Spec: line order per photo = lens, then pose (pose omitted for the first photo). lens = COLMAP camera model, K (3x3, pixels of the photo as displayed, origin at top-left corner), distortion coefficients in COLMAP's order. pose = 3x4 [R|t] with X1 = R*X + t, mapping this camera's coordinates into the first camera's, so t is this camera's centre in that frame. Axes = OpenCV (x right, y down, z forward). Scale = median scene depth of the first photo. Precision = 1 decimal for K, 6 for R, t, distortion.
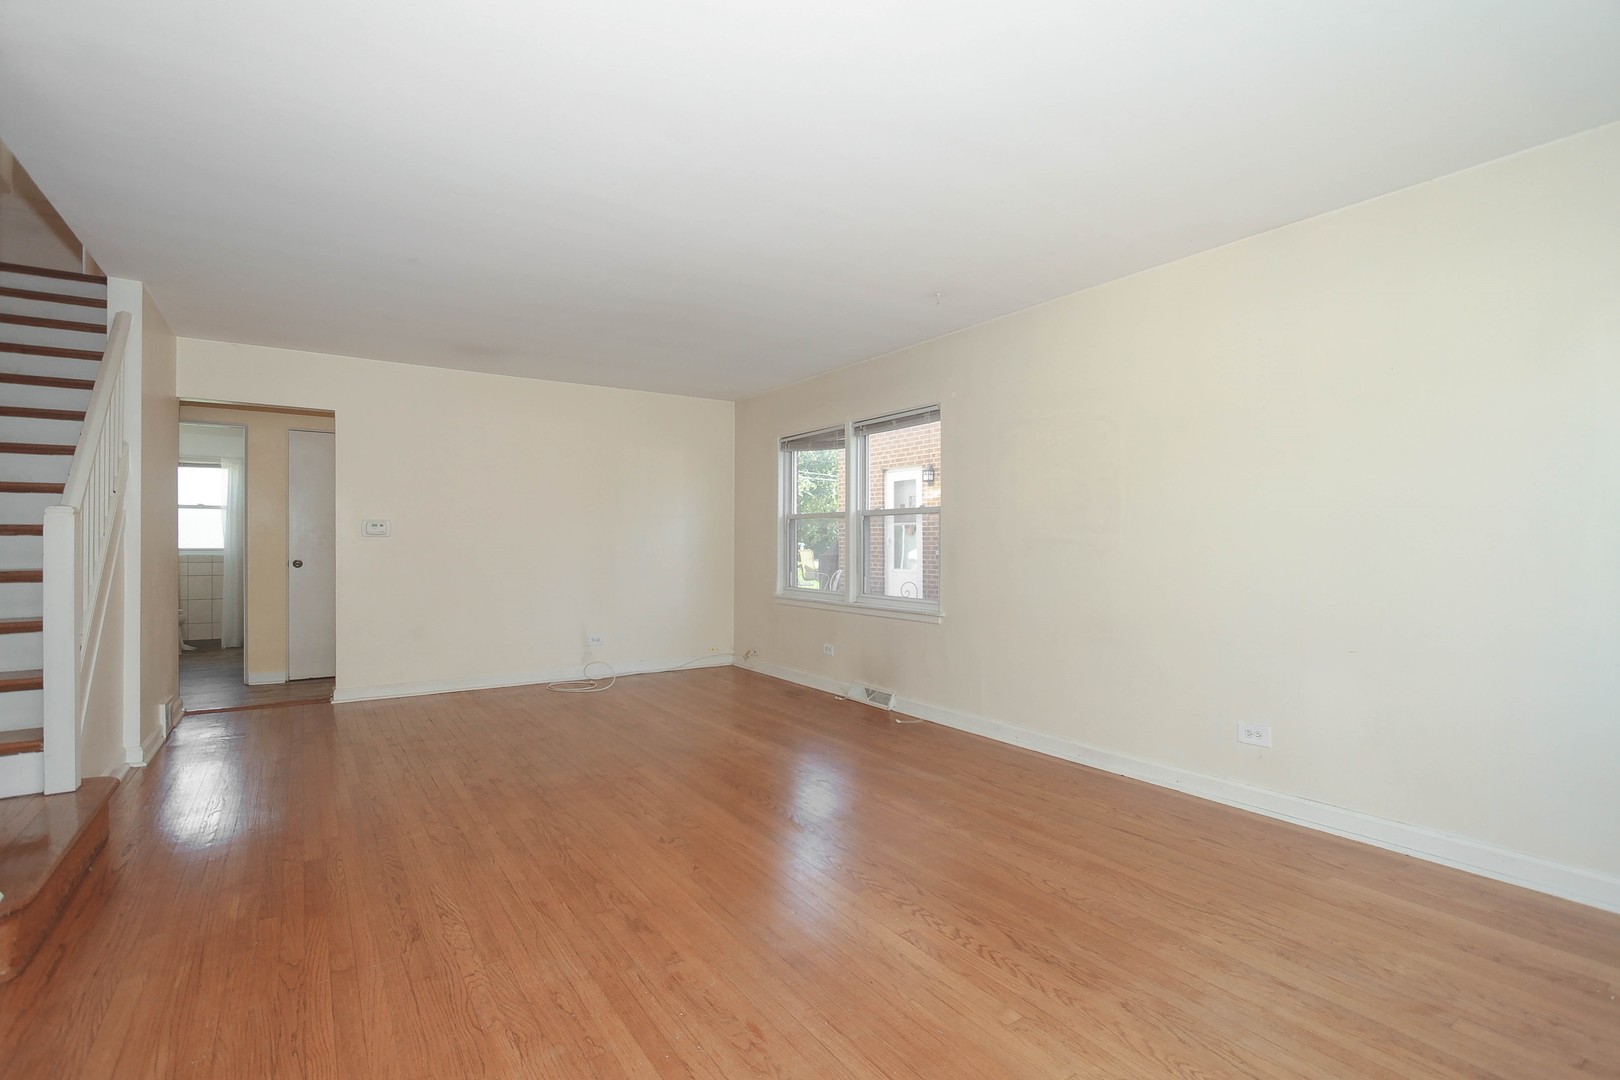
lens RADIAL K [[750.4, 0, 822.2], [0, 750.4, 546.1], [0, 0, 1]] dist [-0.018390, 0.000574]
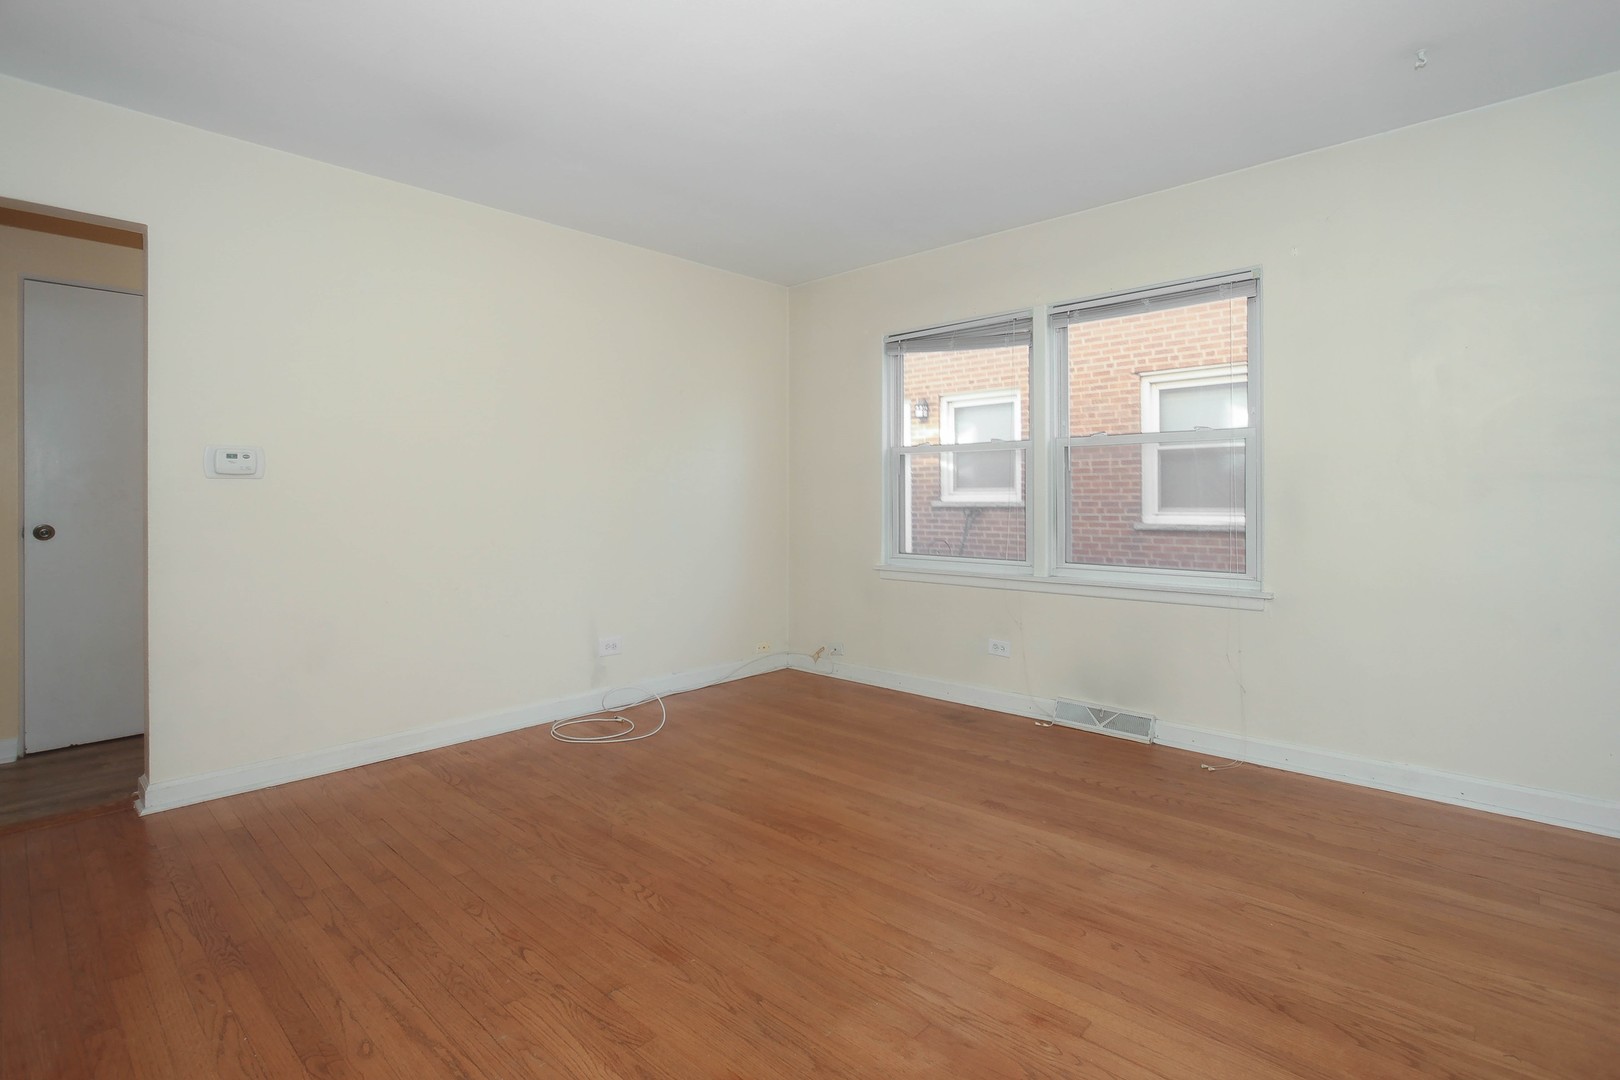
lens RADIAL K [[768.8, 0, 826.6], [0, 768.8, 494.9], [0, 0, 1]] dist [-0.017252, 0.000606]
pose [[0.975241, -0.006801, 0.221038, -0.331628], [0.008086, 0.999955, -0.004912, 0.004799], [-0.220995, 0.006578, 0.975253, 0.417195]]
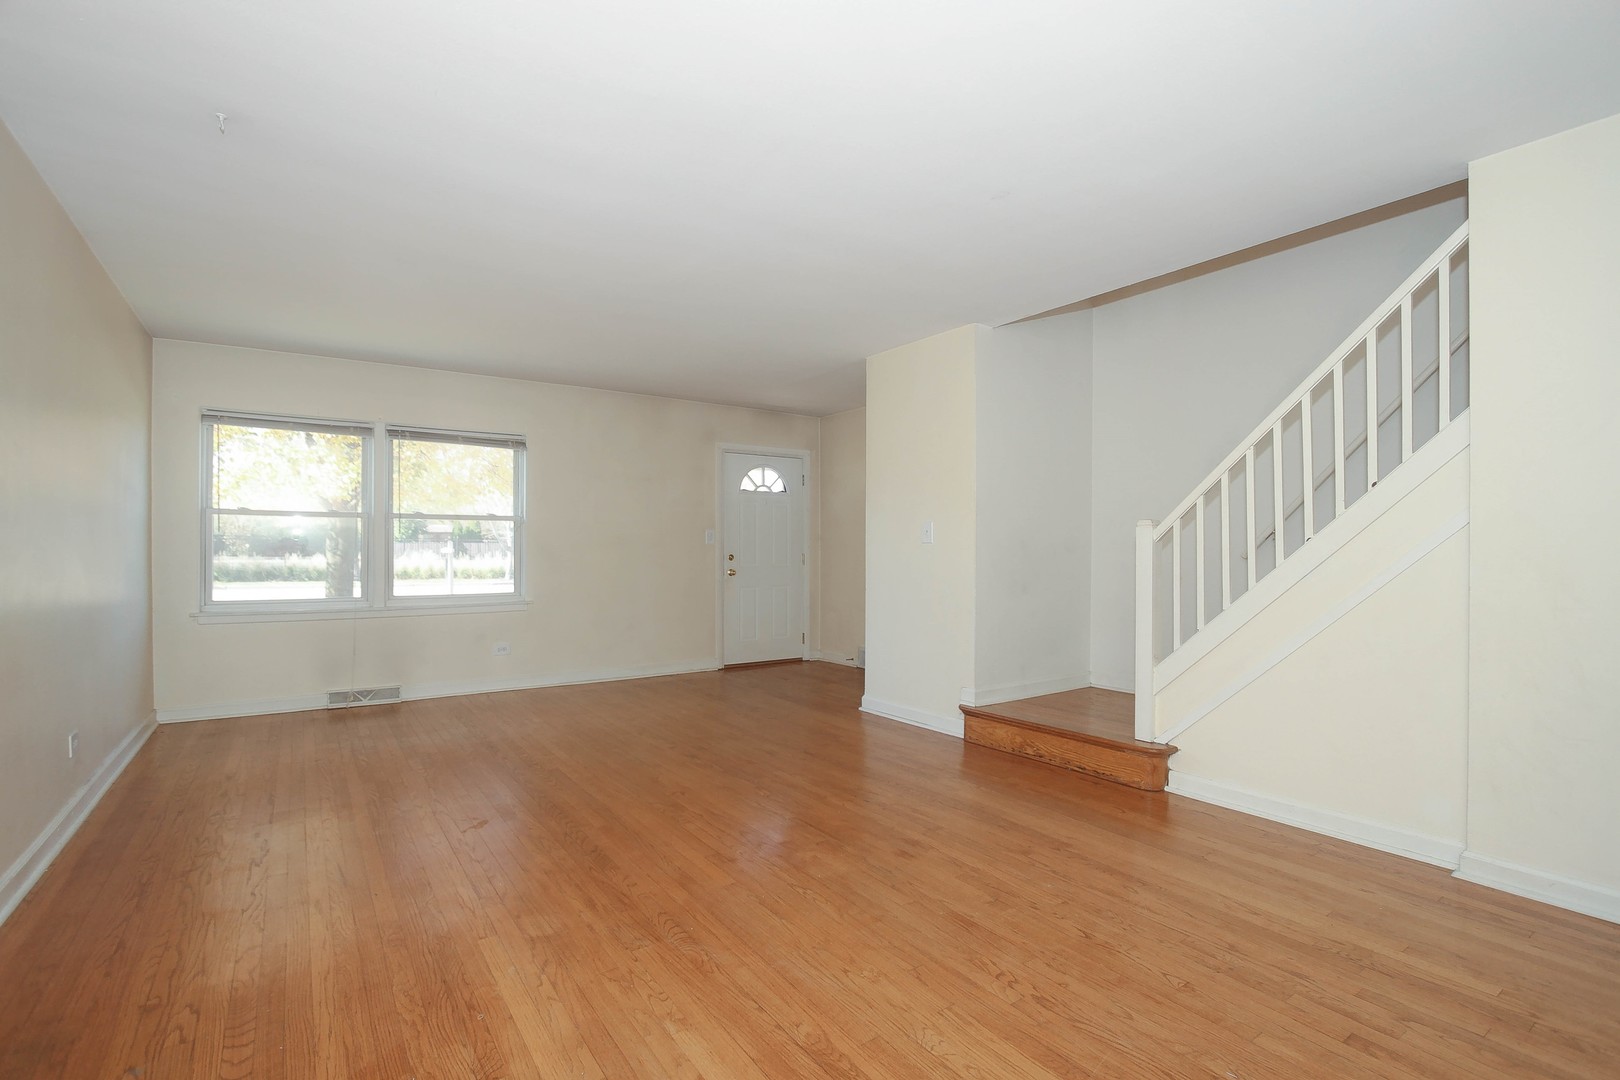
lens RADIAL K [[750.4, 0, 822.2], [0, 750.4, 546.1], [0, 0, 1]] dist [-0.018390, 0.000574]
pose [[-0.999973, -0.006159, -0.004061, -0.239940], [-0.006155, 0.999980, -0.001080, -0.002997], [0.004067, -0.001055, -0.999991, 1.229378]]
